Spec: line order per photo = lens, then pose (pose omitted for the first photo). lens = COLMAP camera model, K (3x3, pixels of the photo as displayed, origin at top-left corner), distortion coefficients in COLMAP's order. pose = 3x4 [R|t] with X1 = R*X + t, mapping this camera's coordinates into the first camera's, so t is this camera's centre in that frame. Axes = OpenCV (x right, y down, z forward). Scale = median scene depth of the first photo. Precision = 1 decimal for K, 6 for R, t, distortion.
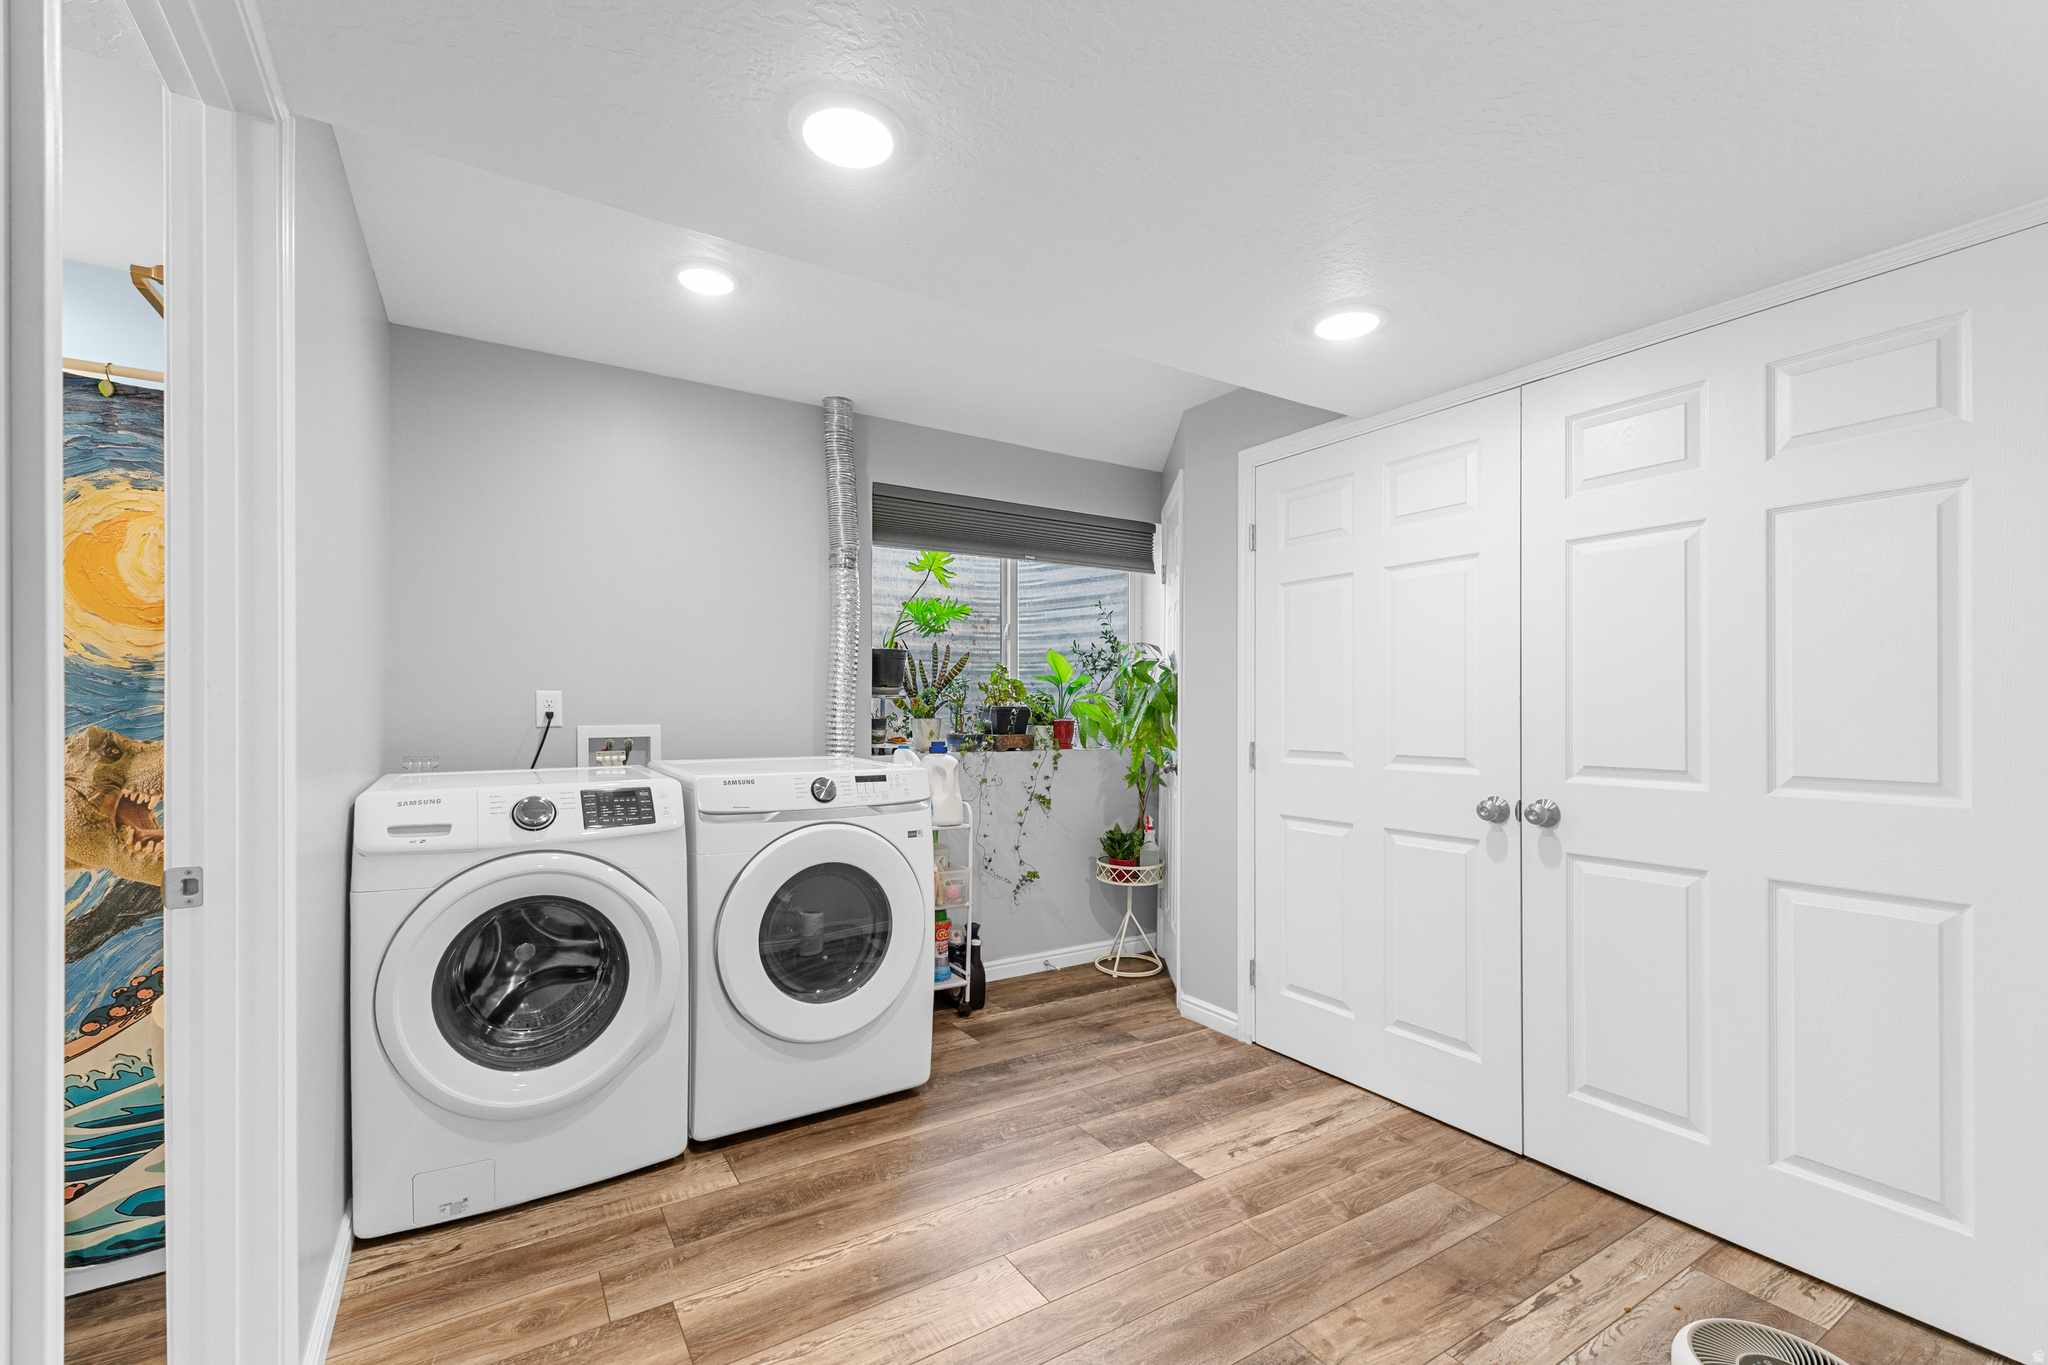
lens RADIAL K [[880.9, 0, 1026.5], [0, 880.9, 713.1], [0, 0, 1]] dist [0.005062, -0.000576]
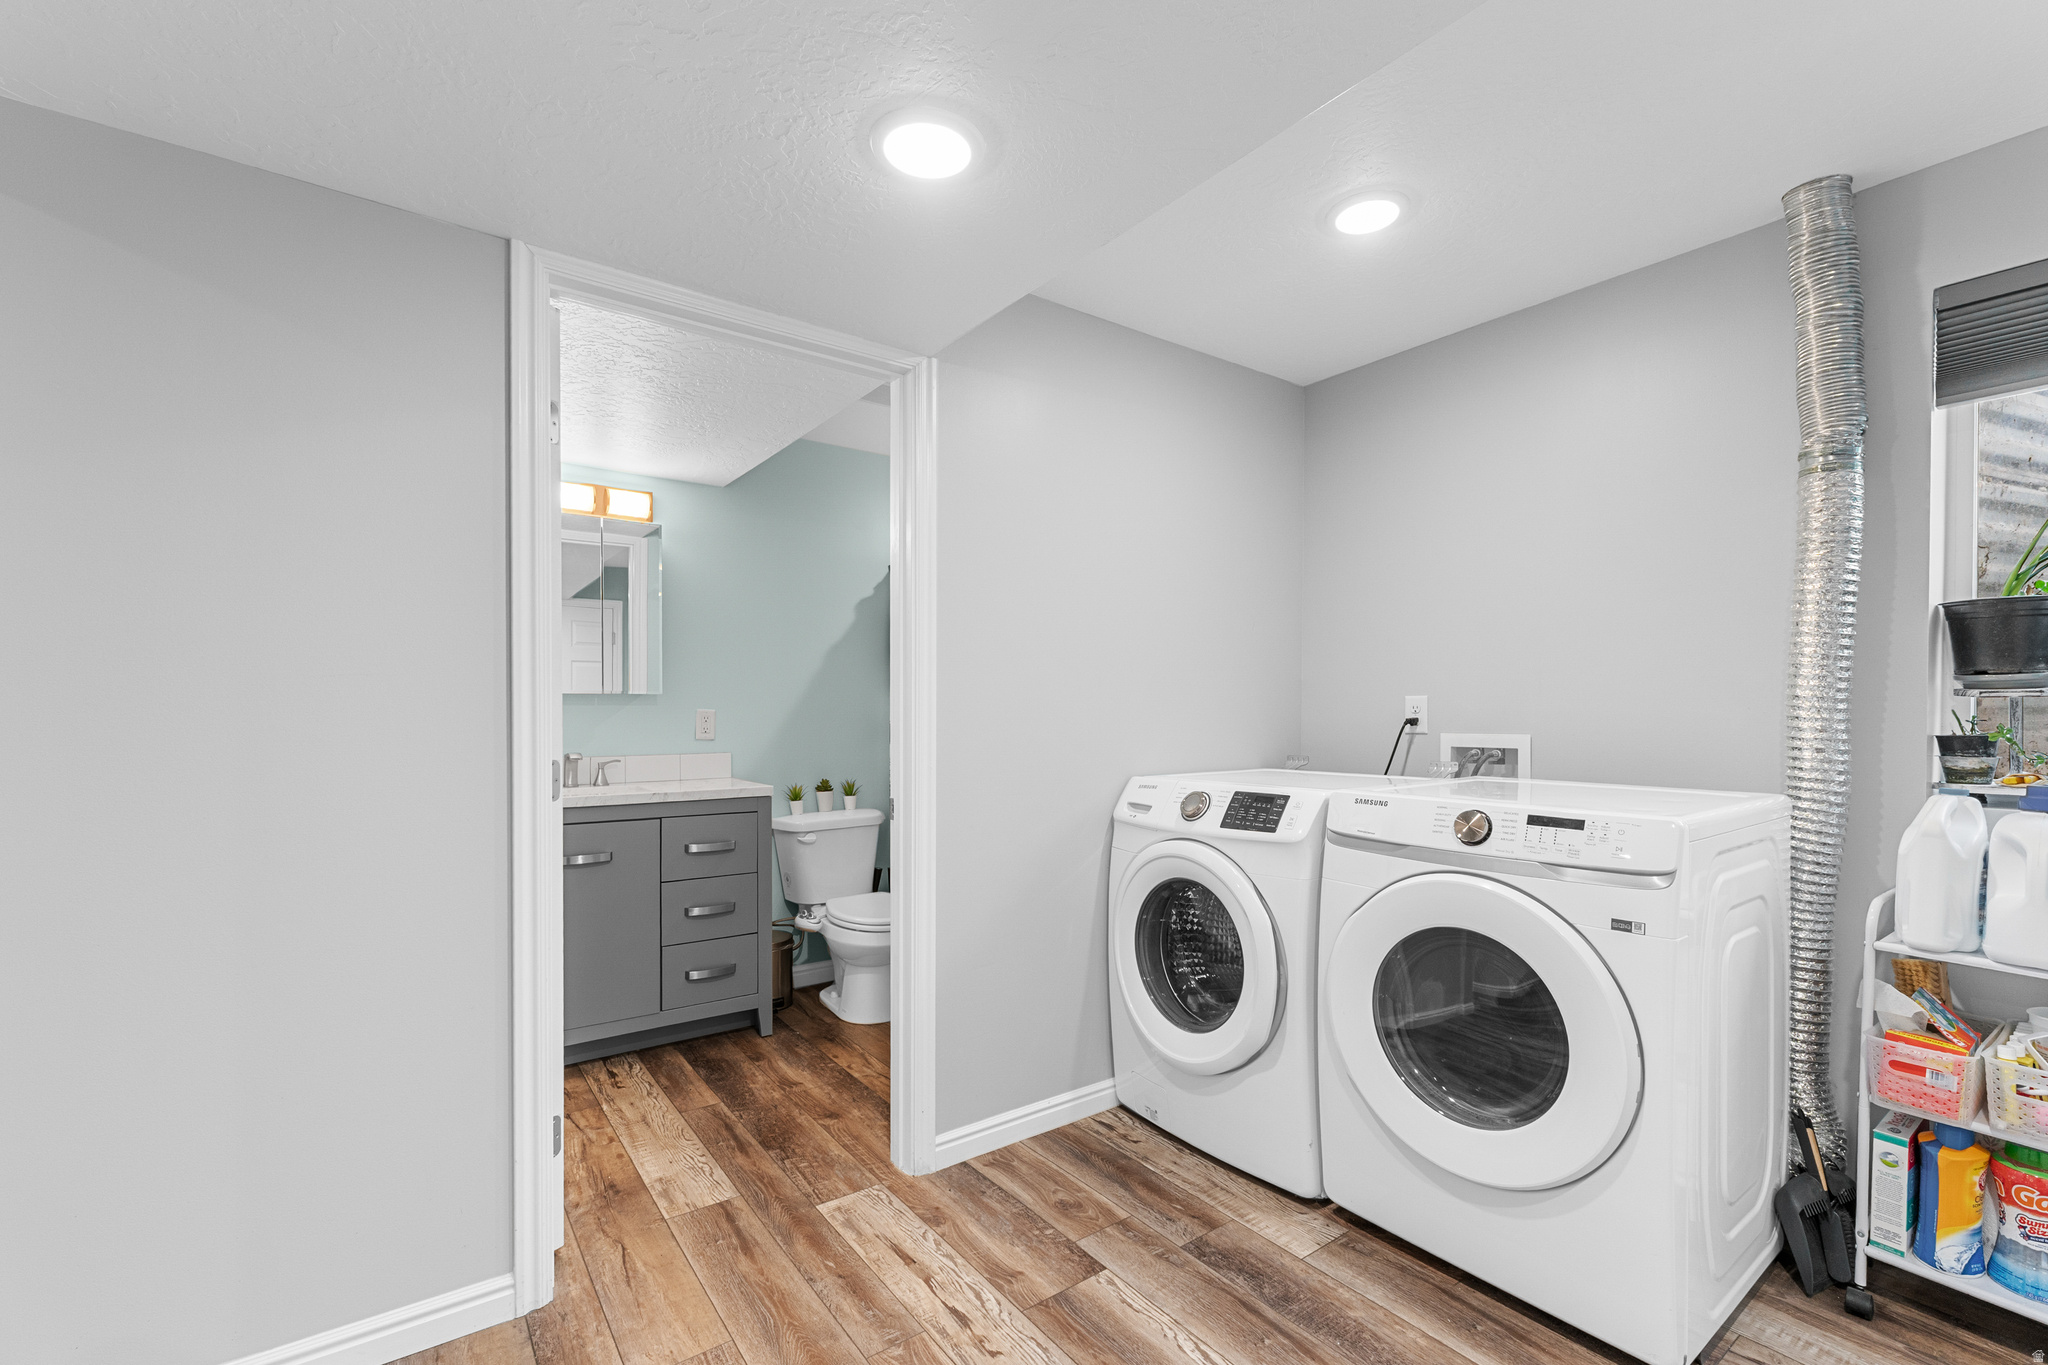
lens RADIAL K [[880.9, 0, 1013.9], [0, 880.9, 722.0], [0, 0, 1]] dist [0.005062, -0.000576]
pose [[0.056311, 0.008258, -0.998379, 0.632296], [-0.010049, 0.999920, 0.007704, -0.000806], [0.998363, 0.009599, 0.056389, 0.797161]]
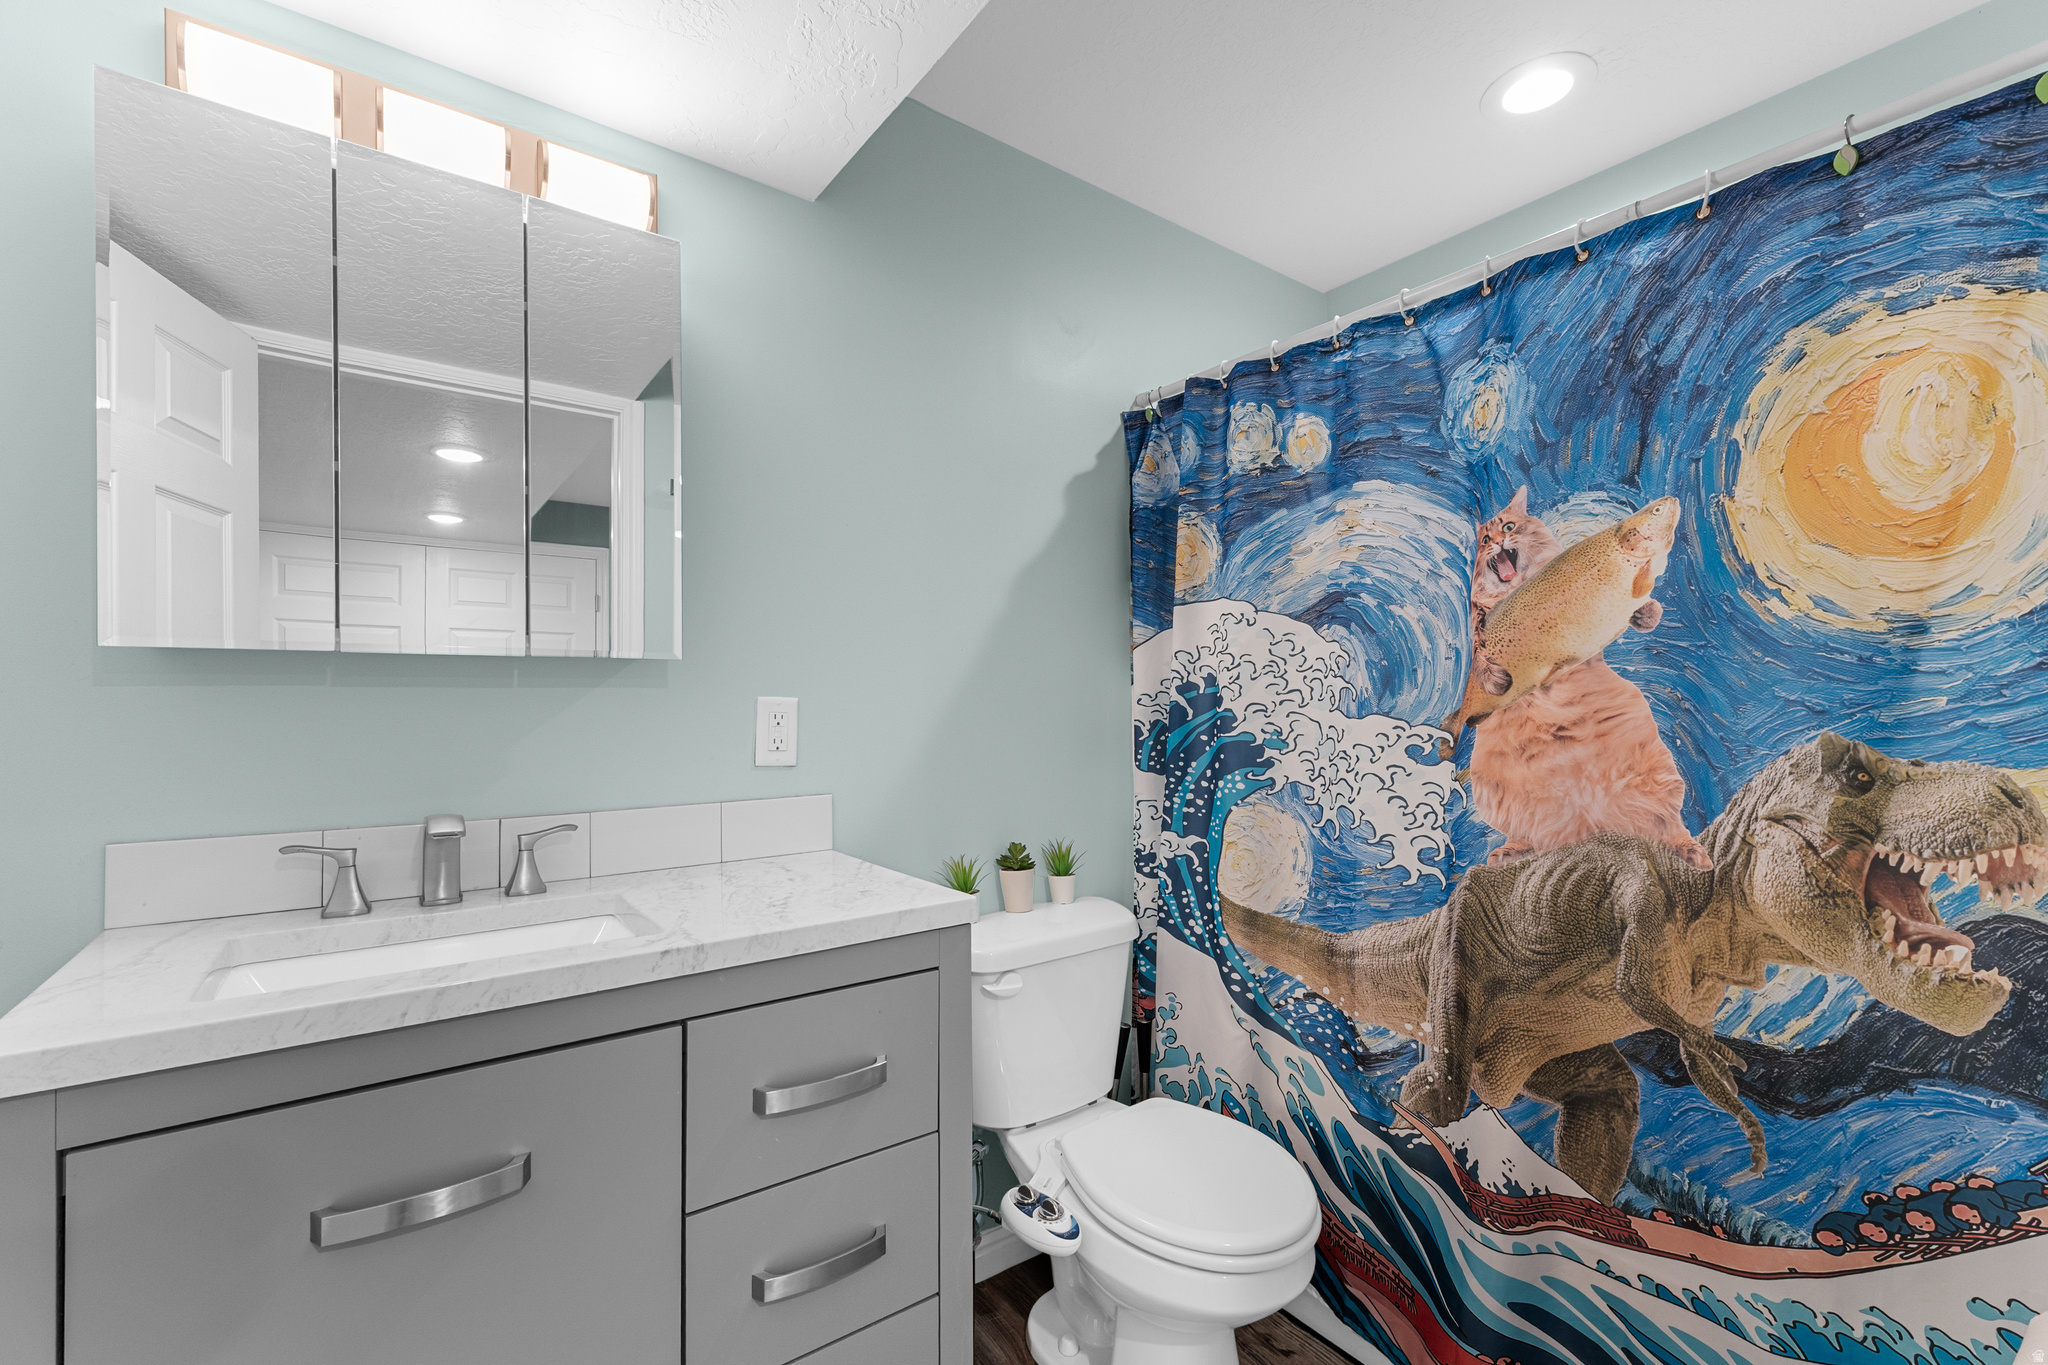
lens RADIAL K [[880.9, 0, 1023.2], [0, 880.9, 695.9], [0, 0, 1]] dist [0.005062, -0.000576]
pose [[0.069589, -0.011884, -0.997505, -0.481923], [-0.003484, 0.999920, -0.012156, -0.000902], [0.997570, 0.004322, 0.069542, 0.404536]]
